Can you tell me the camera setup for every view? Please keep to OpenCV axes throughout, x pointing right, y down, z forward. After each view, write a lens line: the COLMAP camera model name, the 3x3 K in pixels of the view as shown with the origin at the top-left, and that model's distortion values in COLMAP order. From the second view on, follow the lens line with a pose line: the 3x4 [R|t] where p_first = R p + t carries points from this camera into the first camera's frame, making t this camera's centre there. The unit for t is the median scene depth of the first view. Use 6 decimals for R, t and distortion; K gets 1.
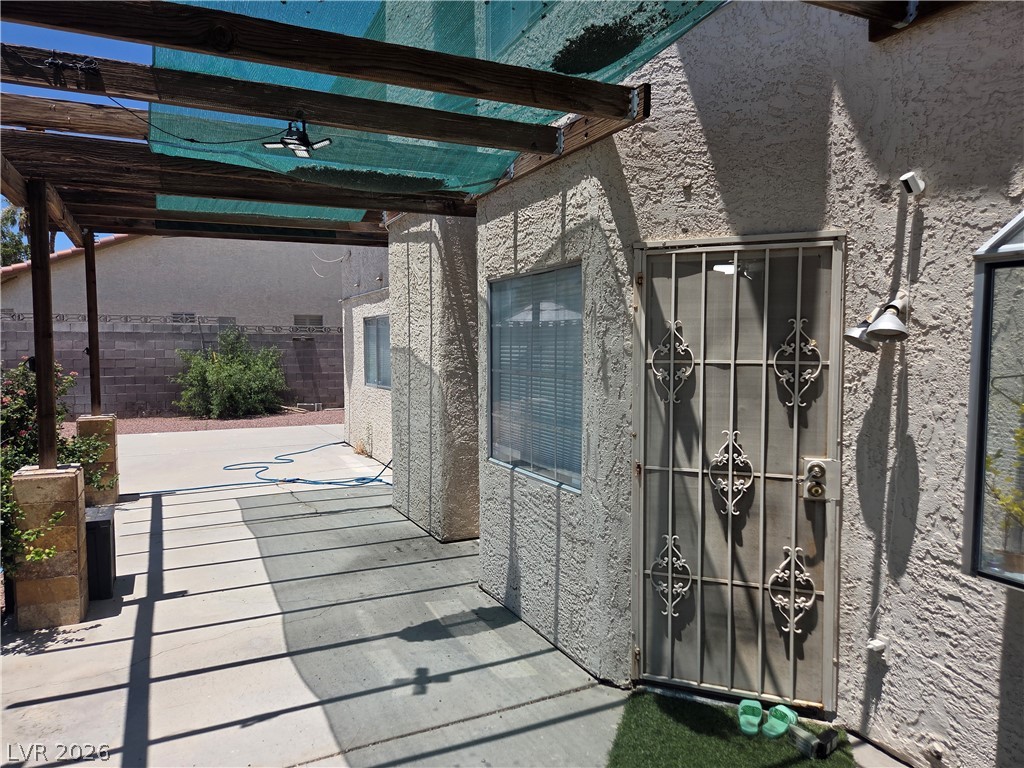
lens RADIAL K [[688.3, 0, 500.4], [0, 688.3, 384.8], [0, 0, 1]] dist [0.059302, -0.045667]
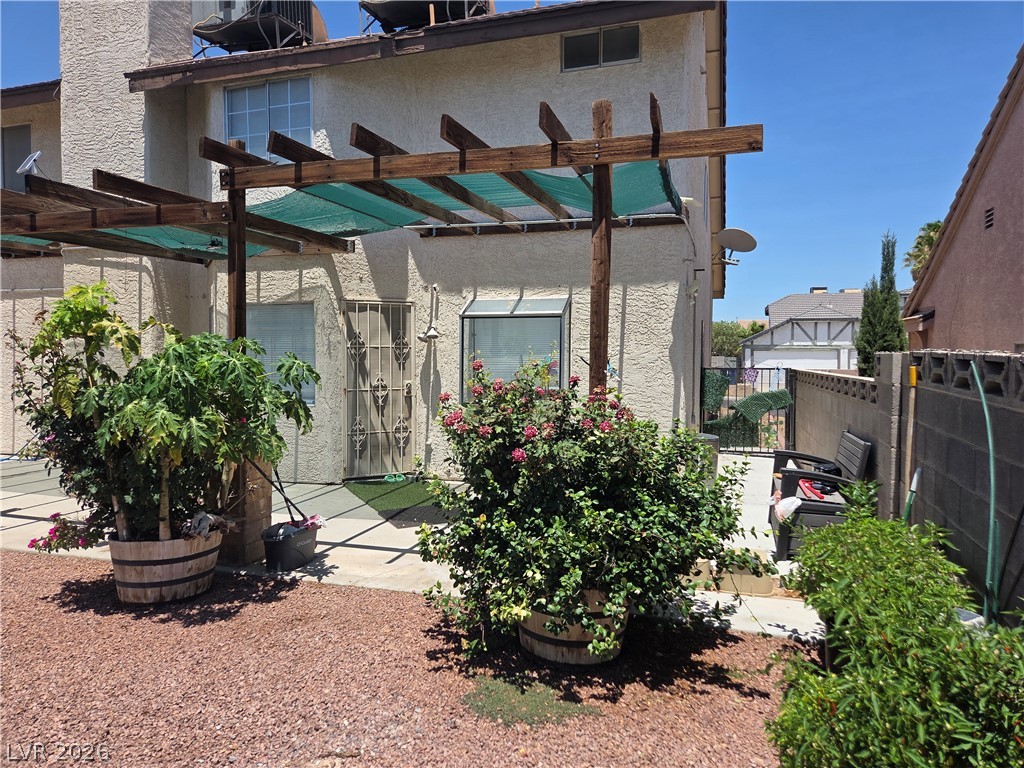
lens RADIAL K [[688.3, 0, 516.4], [0, 688.3, 381.6], [0, 0, 1]] dist [0.059302, -0.045667]
pose [[0.674255, -0.031816, 0.737813, -1.199008], [0.042893, 0.999072, 0.003883, 0.108640], [-0.737252, 0.029029, 0.674994, -1.094898]]
